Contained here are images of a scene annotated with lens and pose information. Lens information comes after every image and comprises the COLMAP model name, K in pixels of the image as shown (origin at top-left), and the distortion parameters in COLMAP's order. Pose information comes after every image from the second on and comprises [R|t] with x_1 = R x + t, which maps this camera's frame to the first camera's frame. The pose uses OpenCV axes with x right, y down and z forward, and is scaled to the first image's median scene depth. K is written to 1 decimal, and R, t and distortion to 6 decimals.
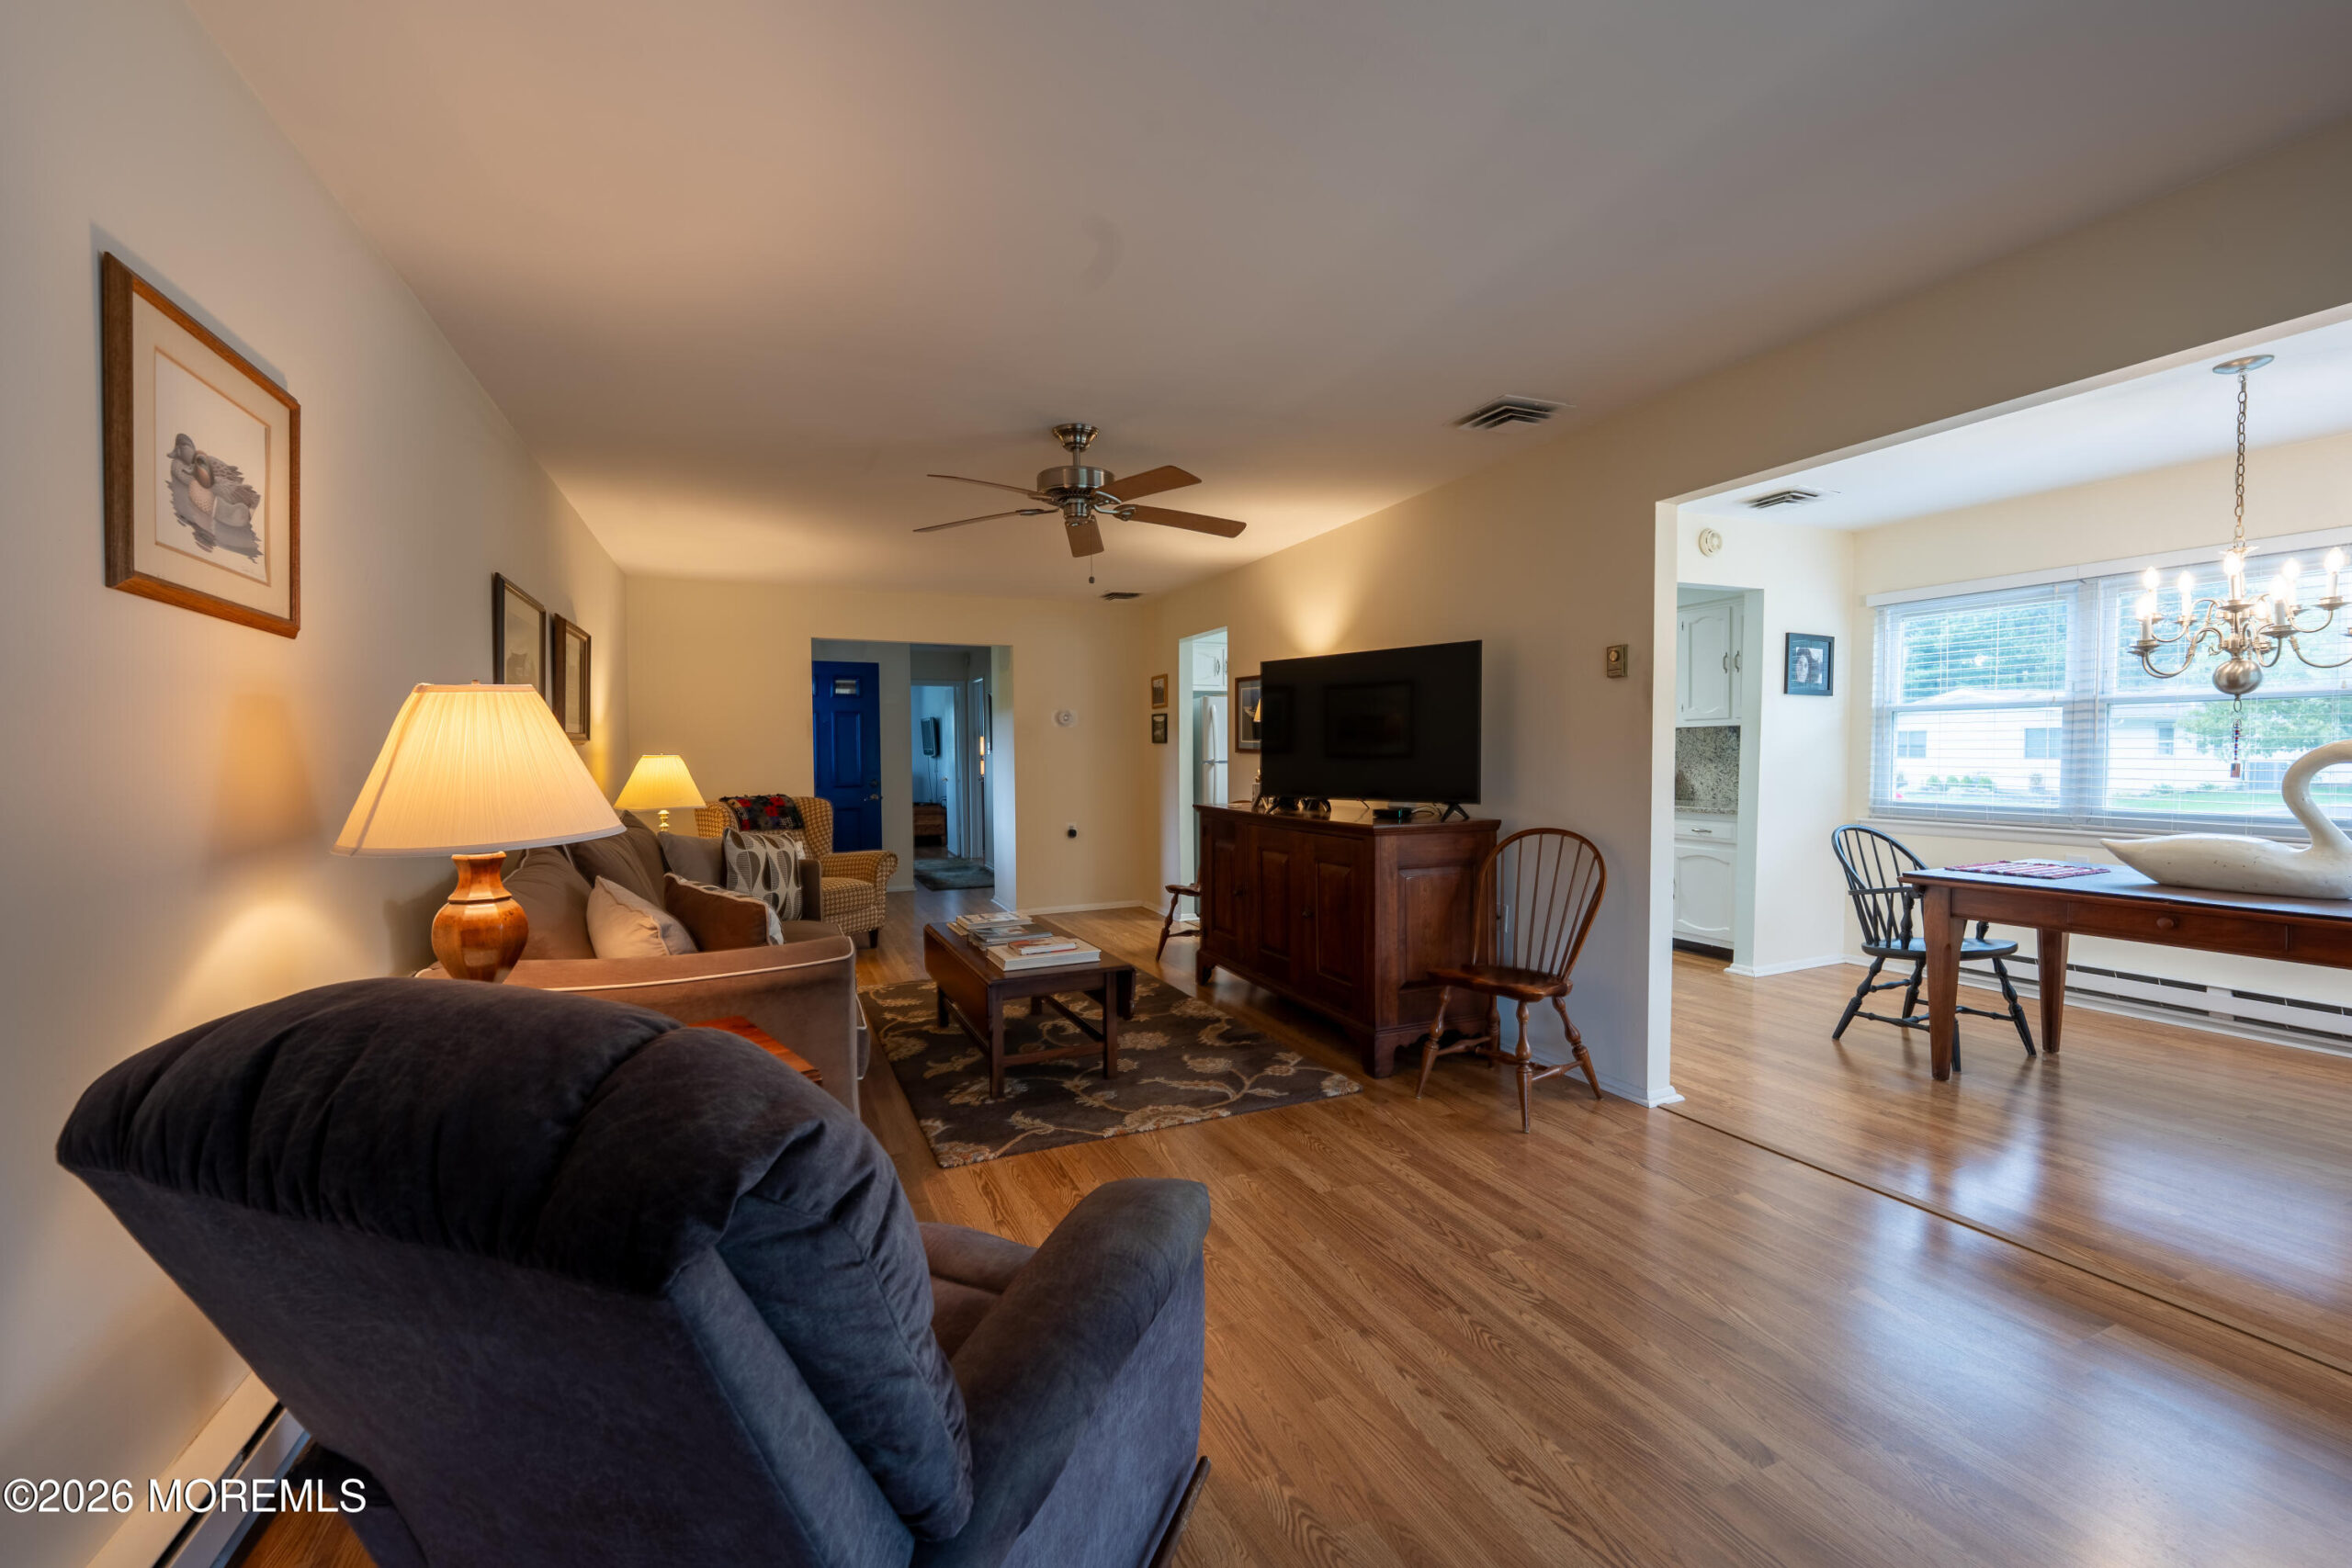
lens RADIAL K [[951.4, 0, 1164.2], [0, 951.4, 786.4], [0, 0, 1]] dist [-0.010846, -0.001340]
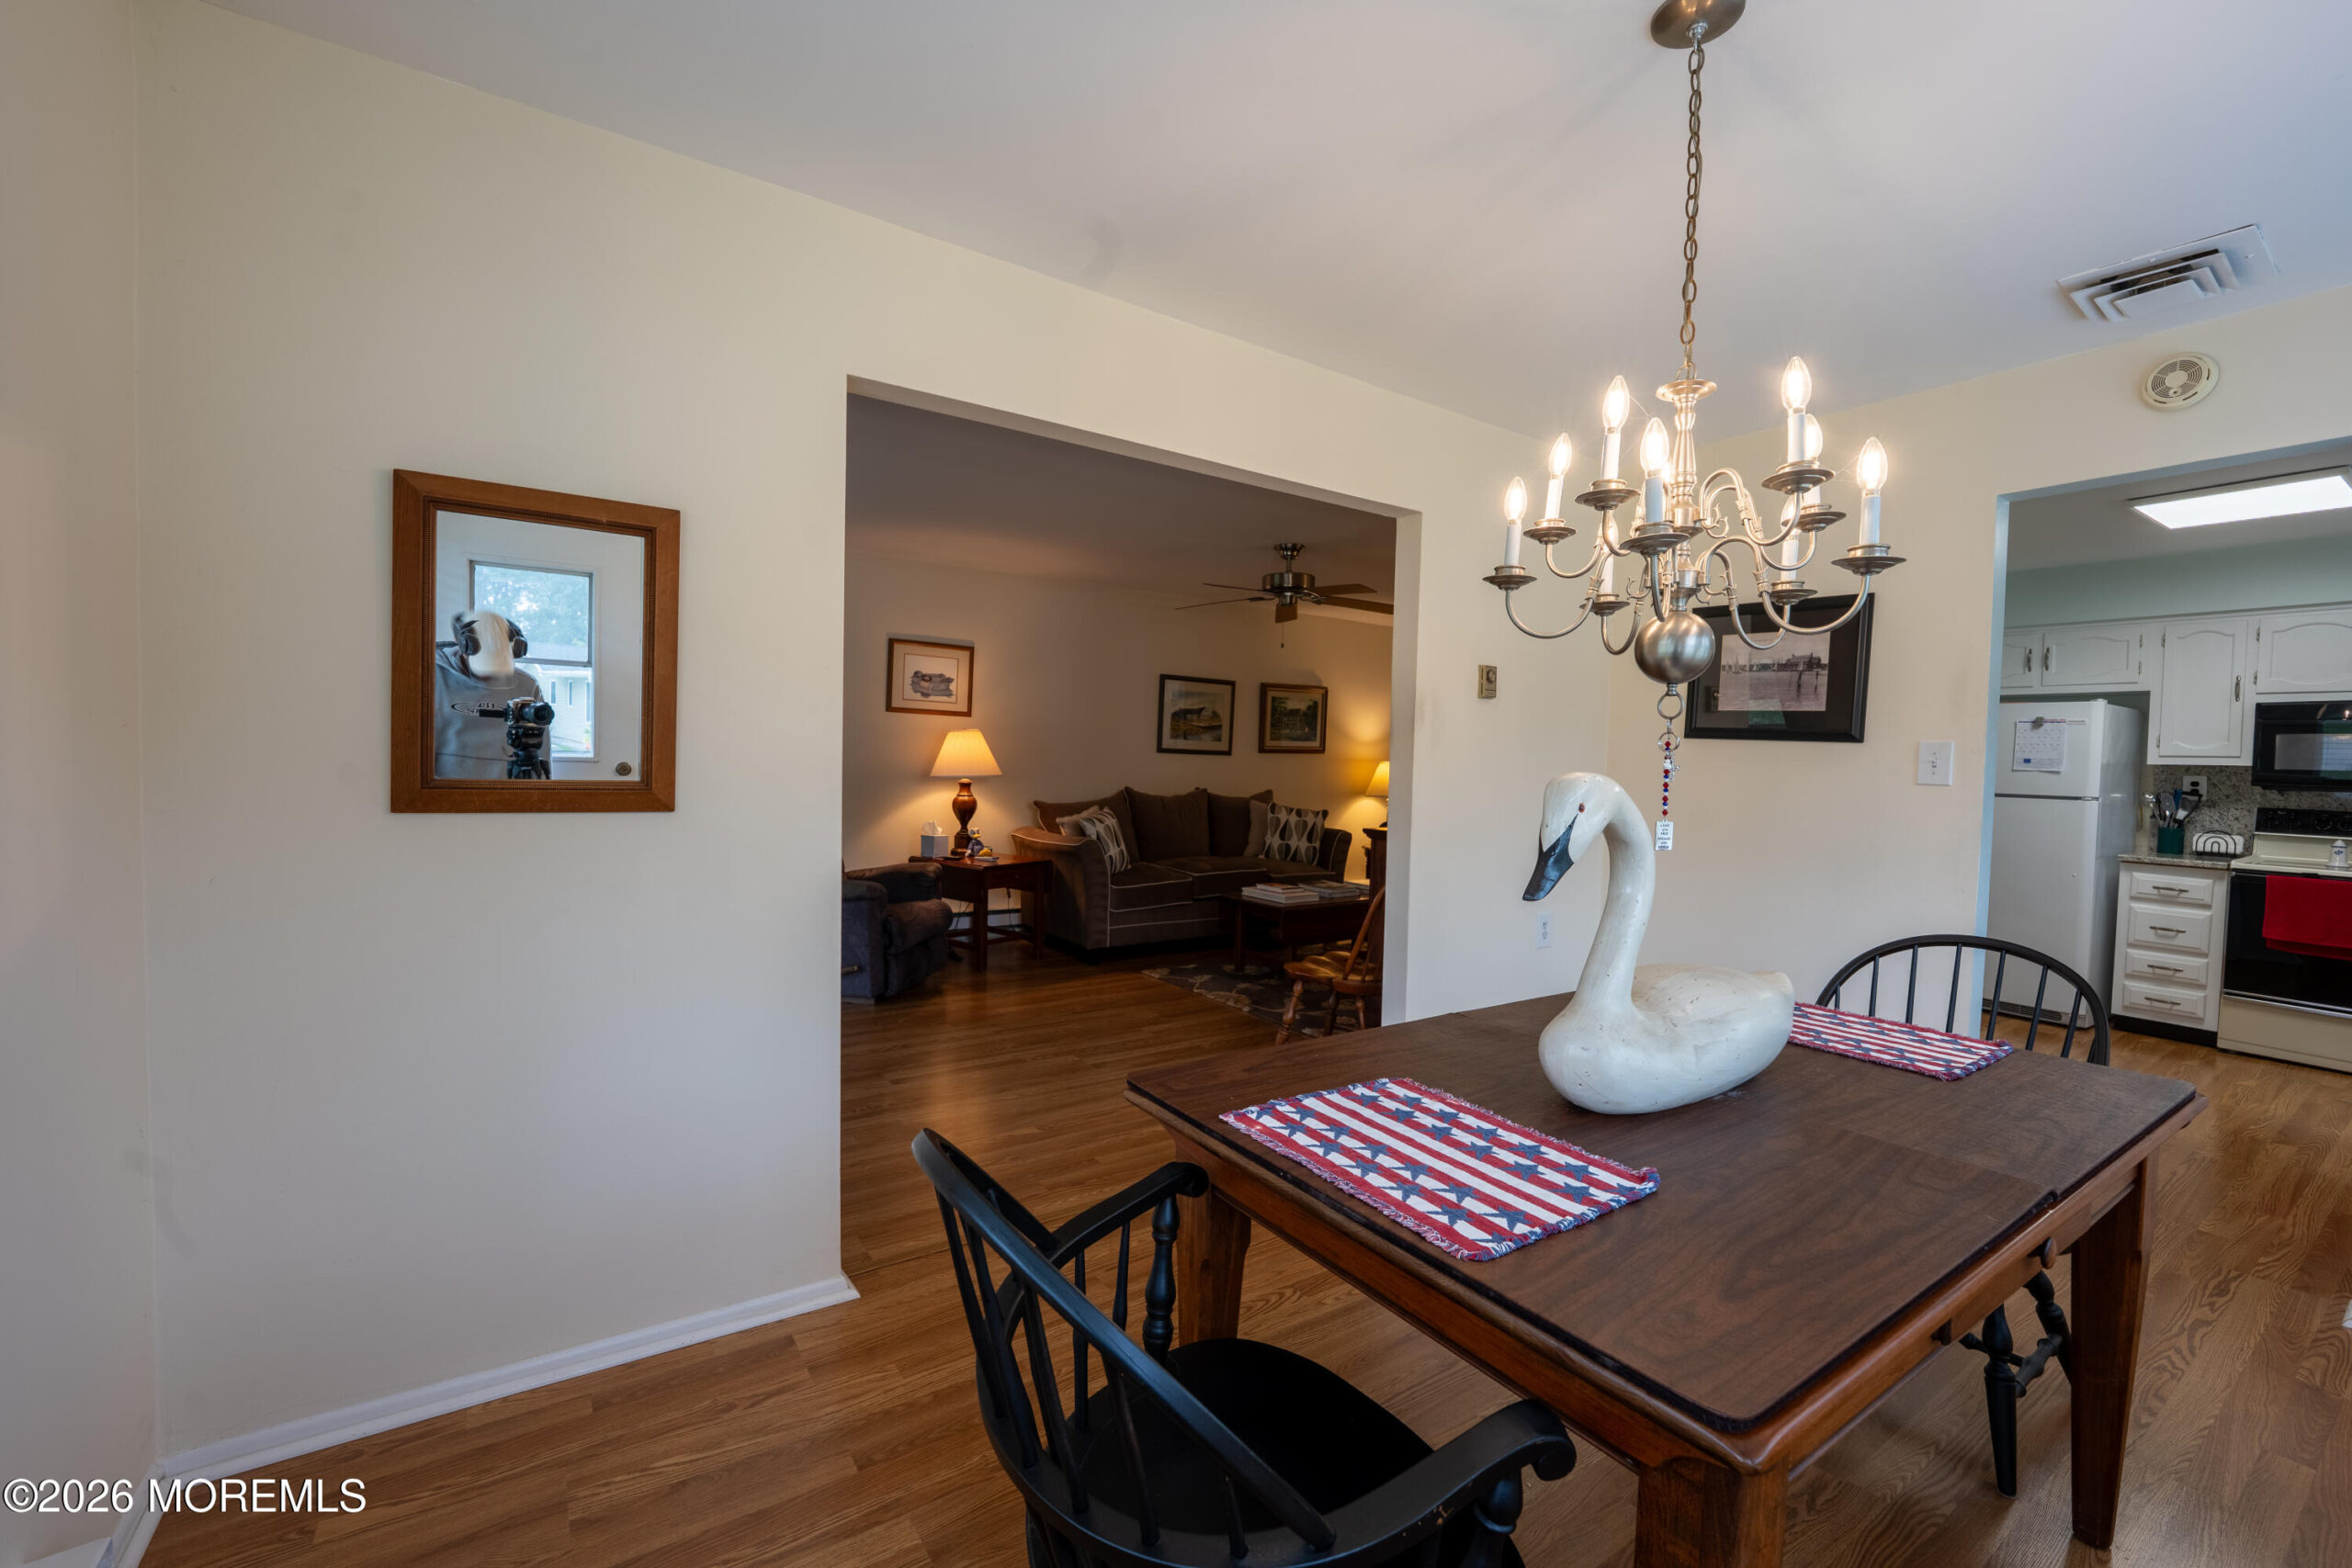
lens RADIAL K [[951.4, 0, 1169.5], [0, 951.4, 786.7], [0, 0, 1]] dist [-0.010846, -0.001340]
pose [[0.190803, 0.047370, -0.980485, 1.258006], [-0.062843, 0.997375, 0.035957, -0.035781], [0.979615, 0.054756, 0.193279, 0.507146]]
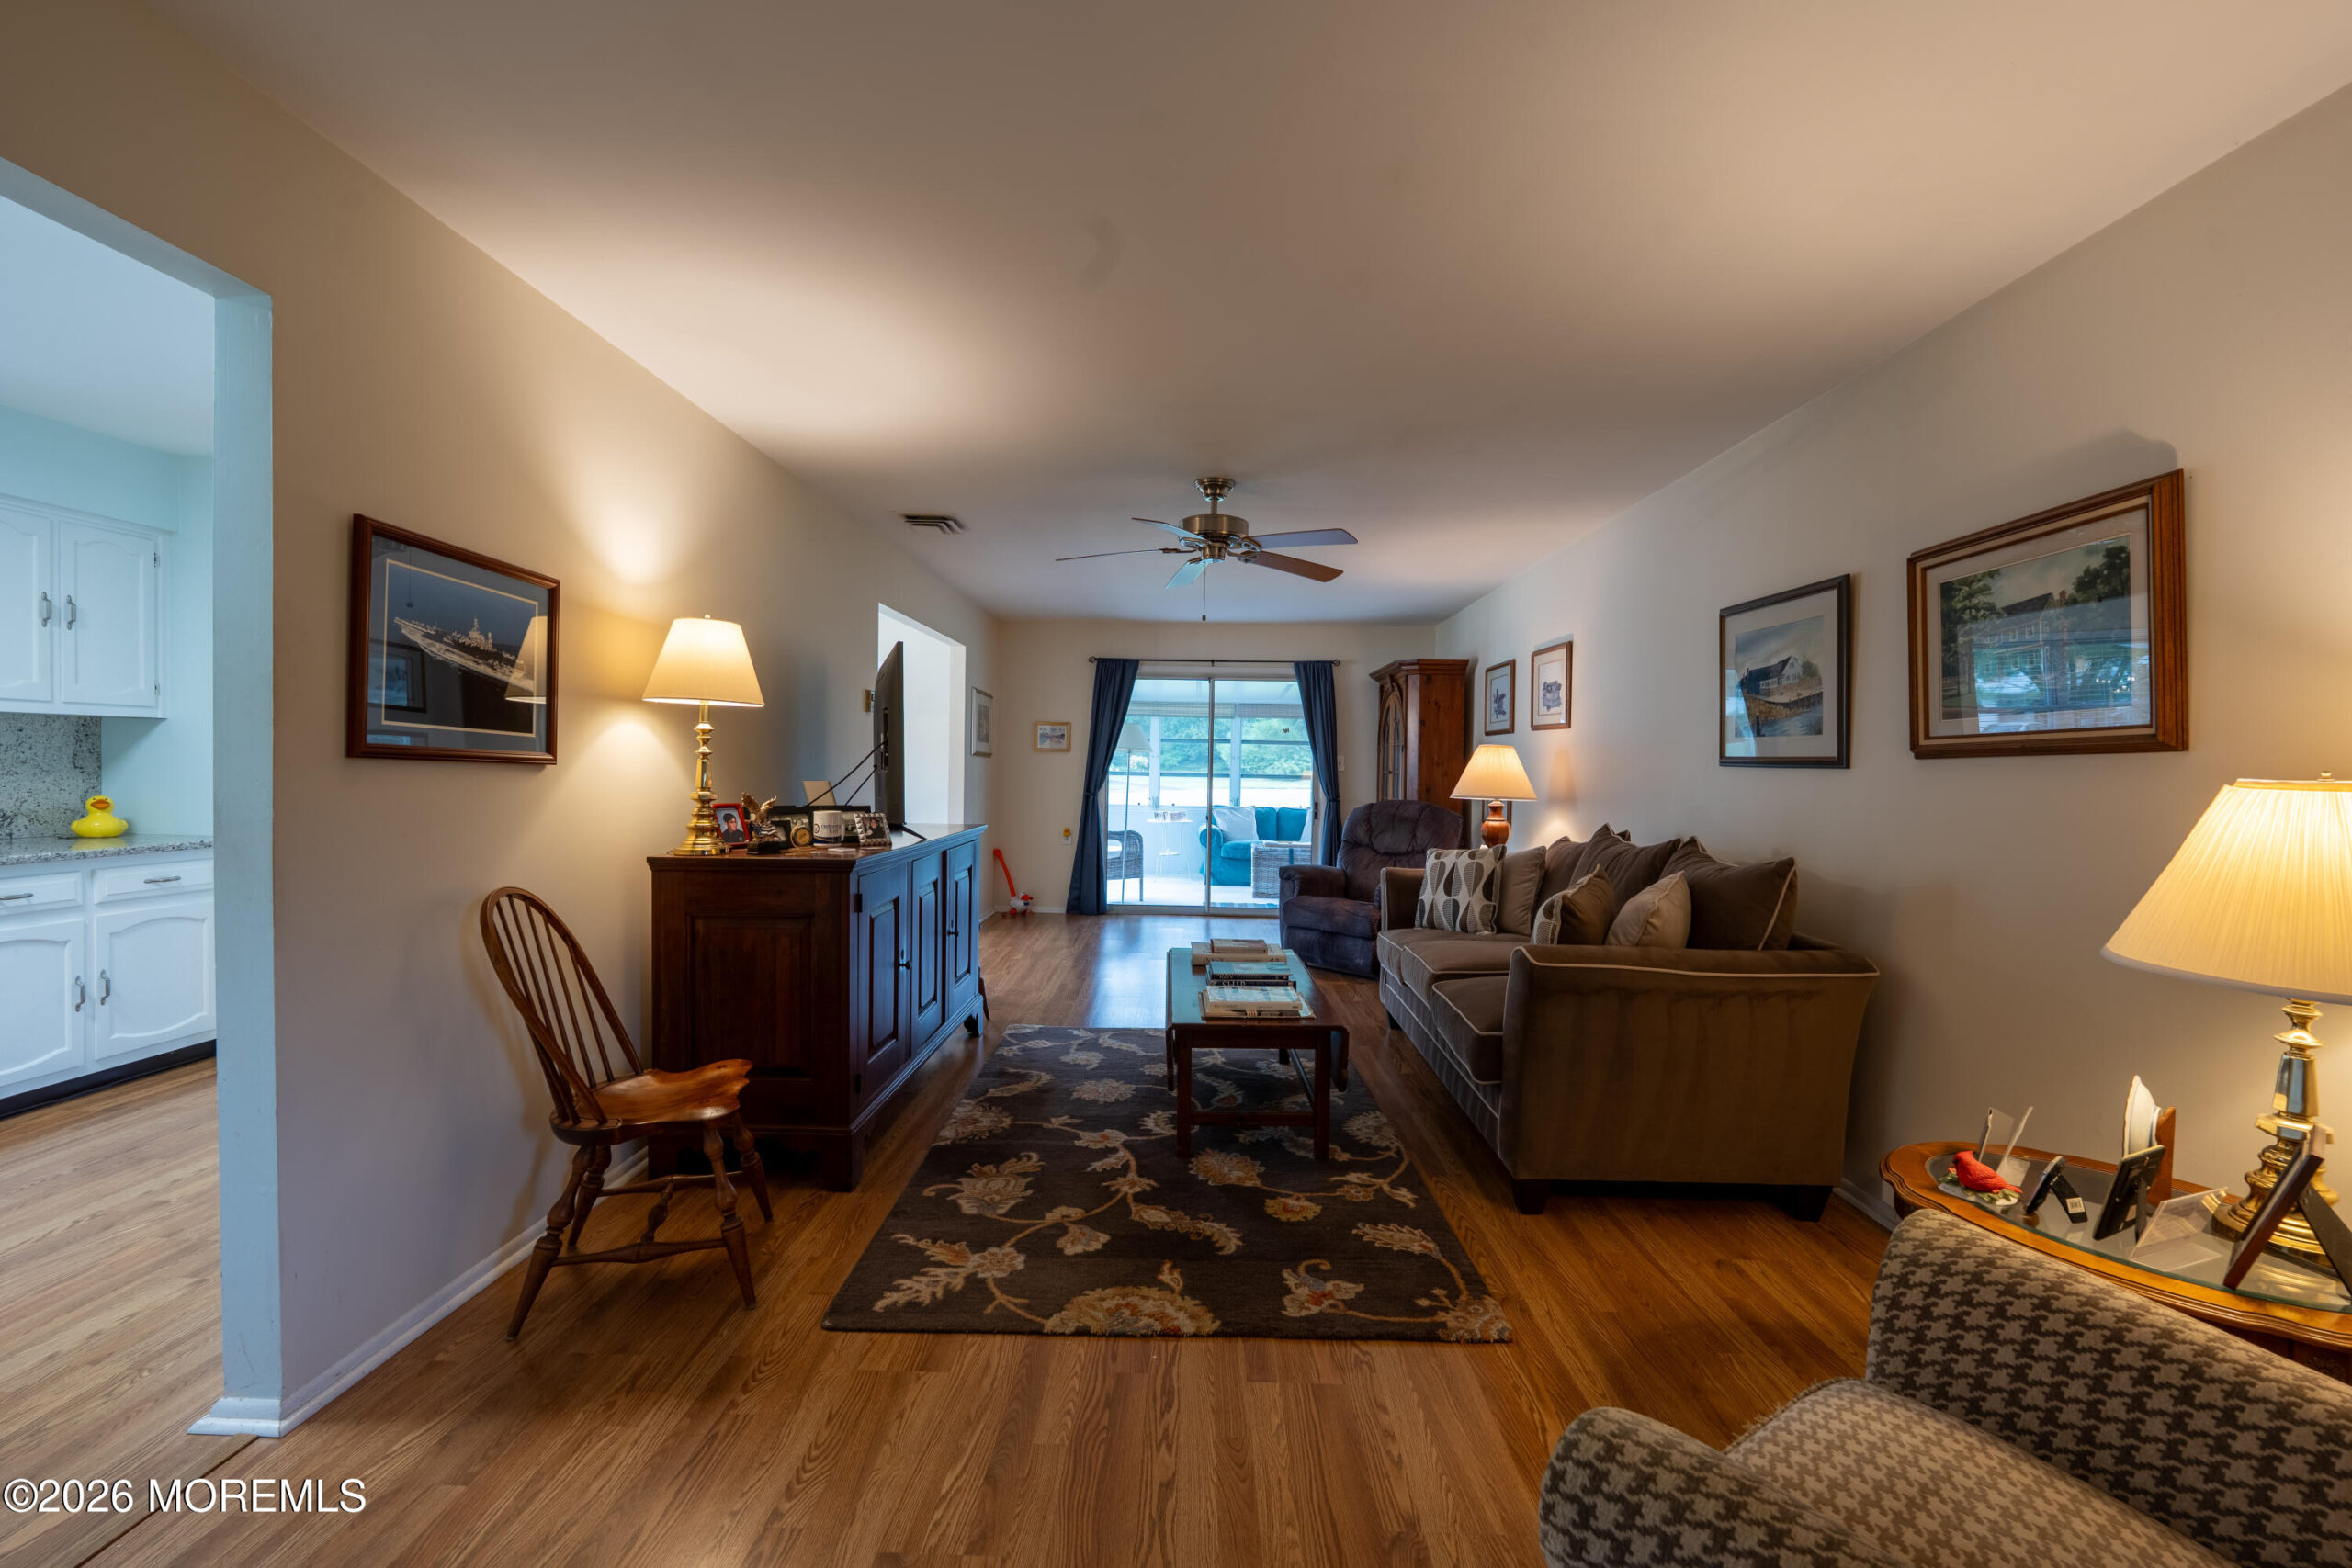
lens RADIAL K [[951.4, 0, 1176.8], [0, 951.4, 786.5], [0, 0, 1]] dist [-0.010846, -0.001340]
pose [[-0.914962, -0.013142, 0.403327, -0.477409], [0.007013, 0.998801, 0.048454, -0.062880], [-0.403480, 0.047162, -0.913772, 1.924909]]
